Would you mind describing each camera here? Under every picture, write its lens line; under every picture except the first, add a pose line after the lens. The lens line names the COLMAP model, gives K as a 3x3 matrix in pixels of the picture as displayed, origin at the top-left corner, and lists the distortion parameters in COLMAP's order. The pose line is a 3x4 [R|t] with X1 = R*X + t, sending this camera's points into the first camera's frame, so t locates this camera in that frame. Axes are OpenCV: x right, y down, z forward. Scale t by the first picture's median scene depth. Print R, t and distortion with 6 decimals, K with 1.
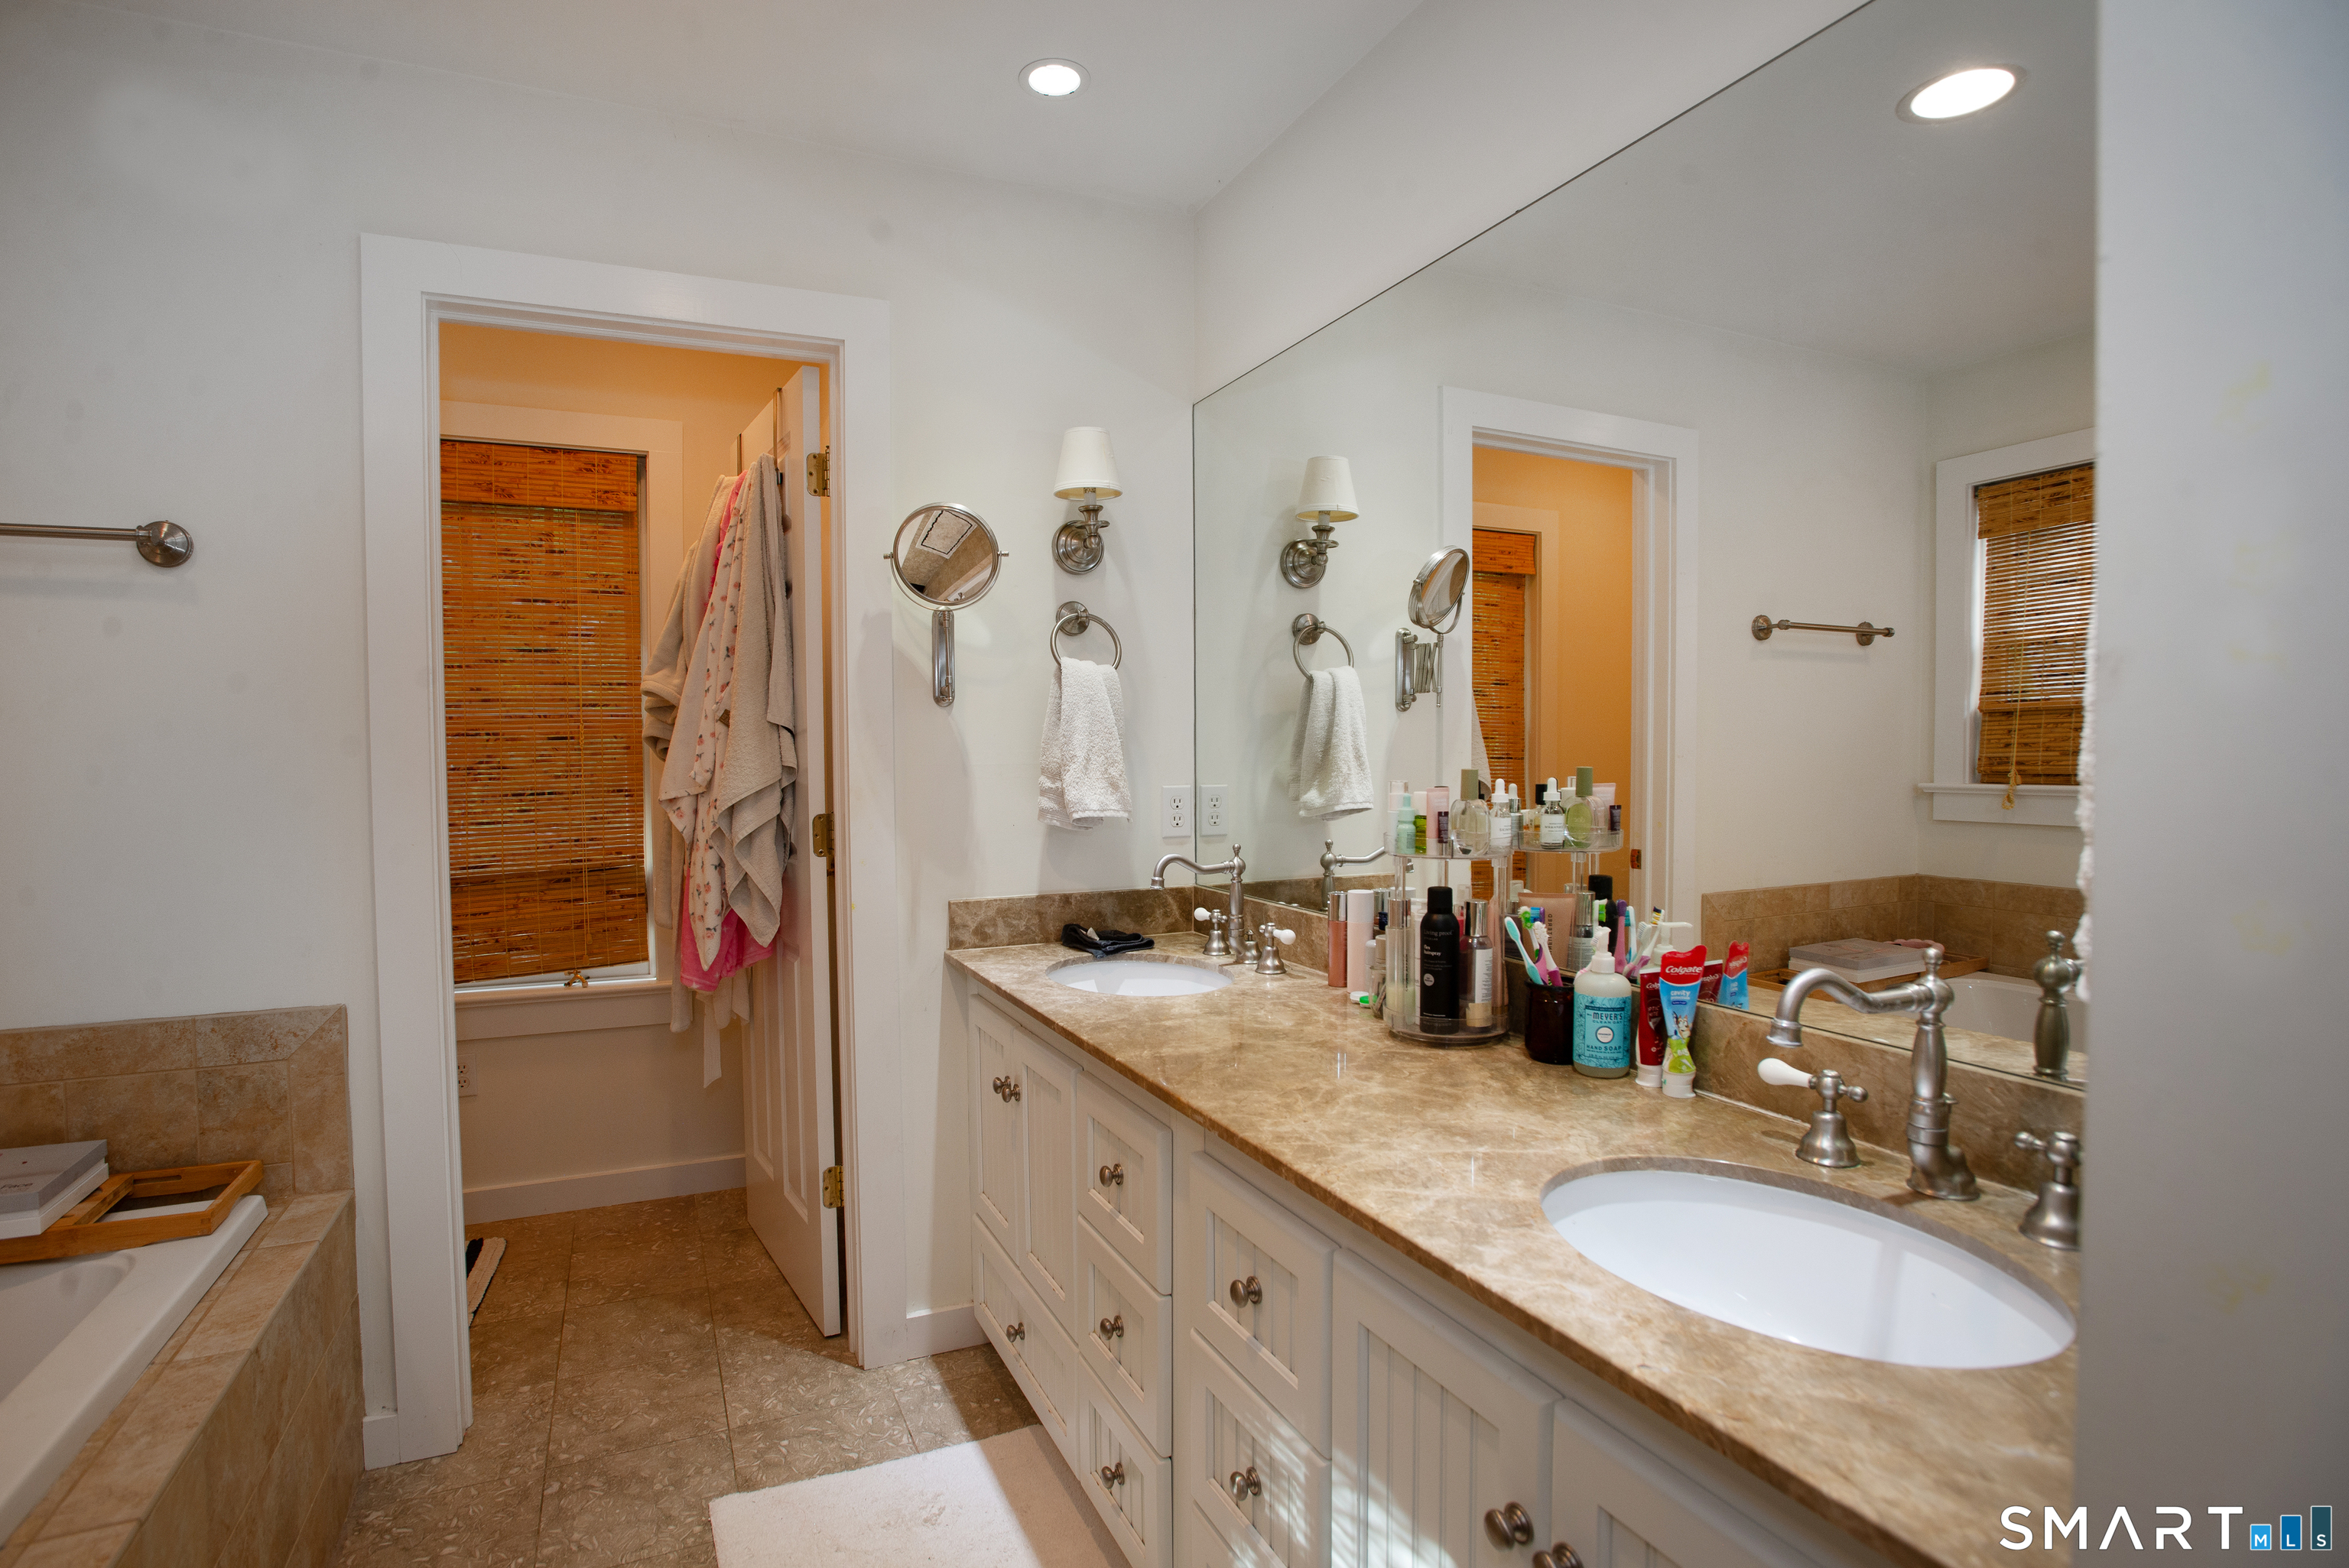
lens RADIAL K [[1137.6, 0, 1156.2], [0, 1137.6, 781.6], [0, 0, 1]] dist [-0.070980, 0.024728]
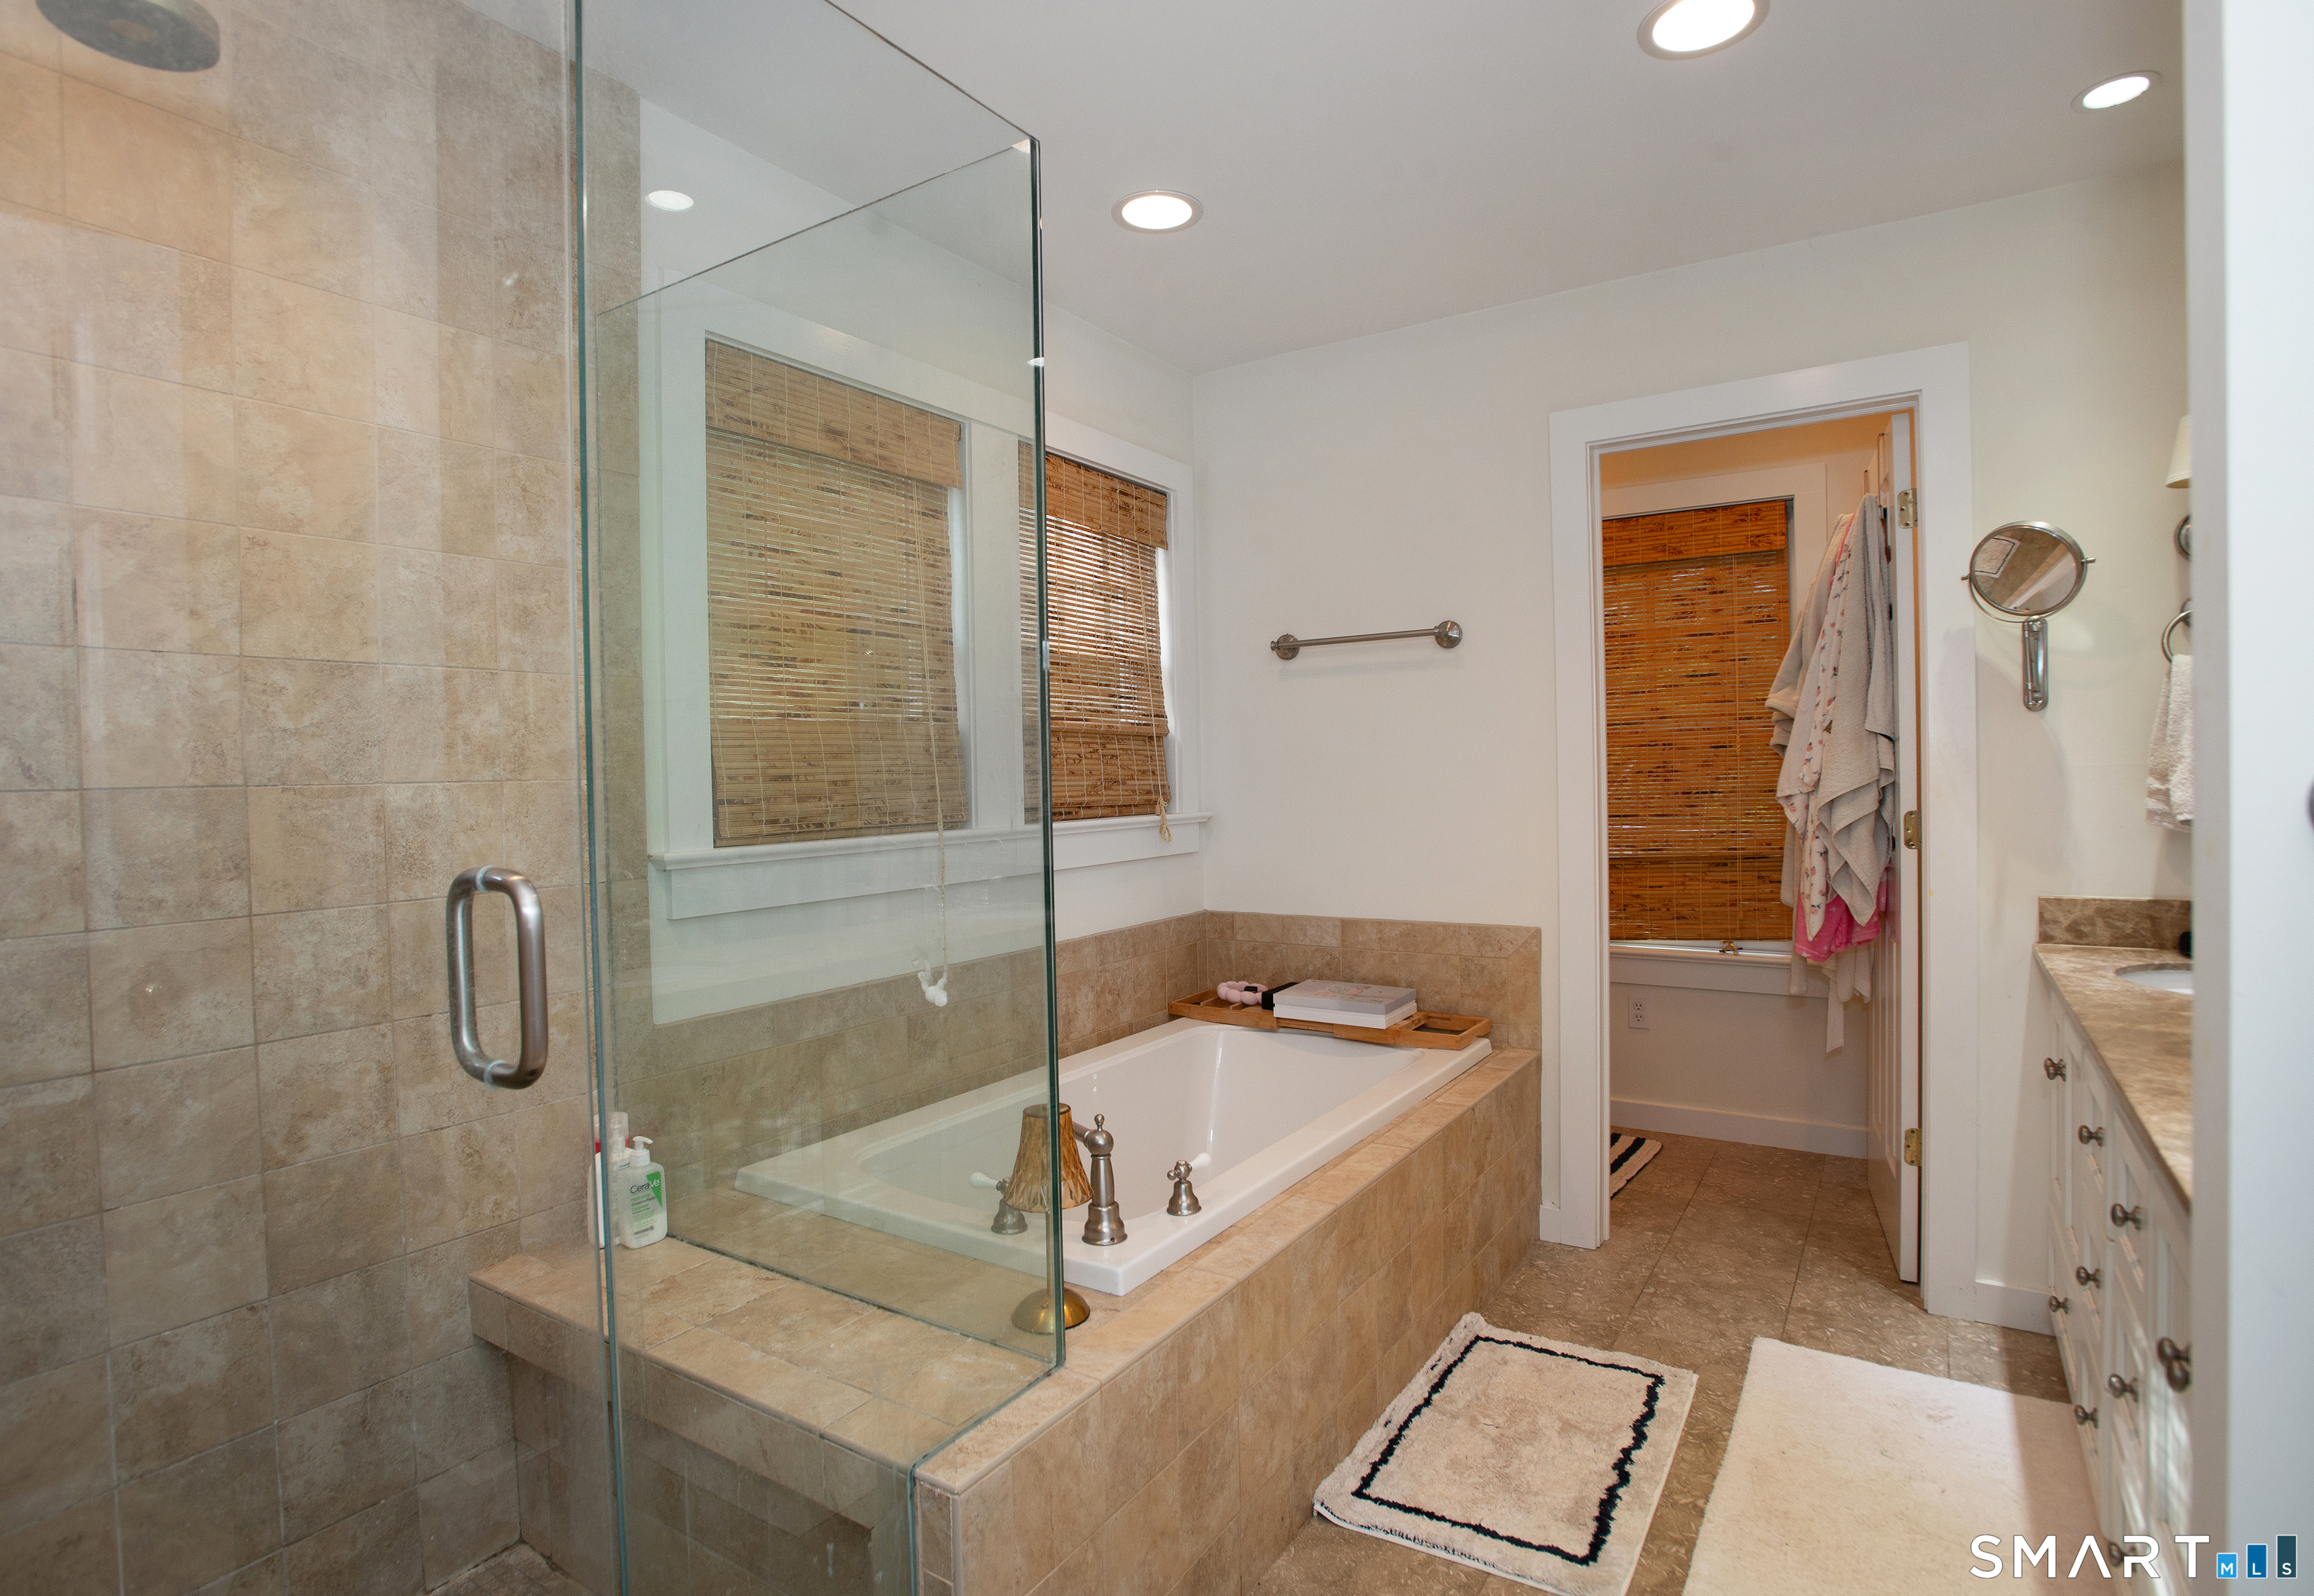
lens RADIAL K [[1188.8, 0, 1157.0], [0, 1188.8, 798.0], [0, 0, 1]] dist [-0.002502, 0.000191]
pose [[0.533421, 0.016192, -0.845695, 0.306668], [-0.010851, 0.999865, 0.012299, 0.009985], [0.845780, 0.002616, 0.533525, -0.268920]]
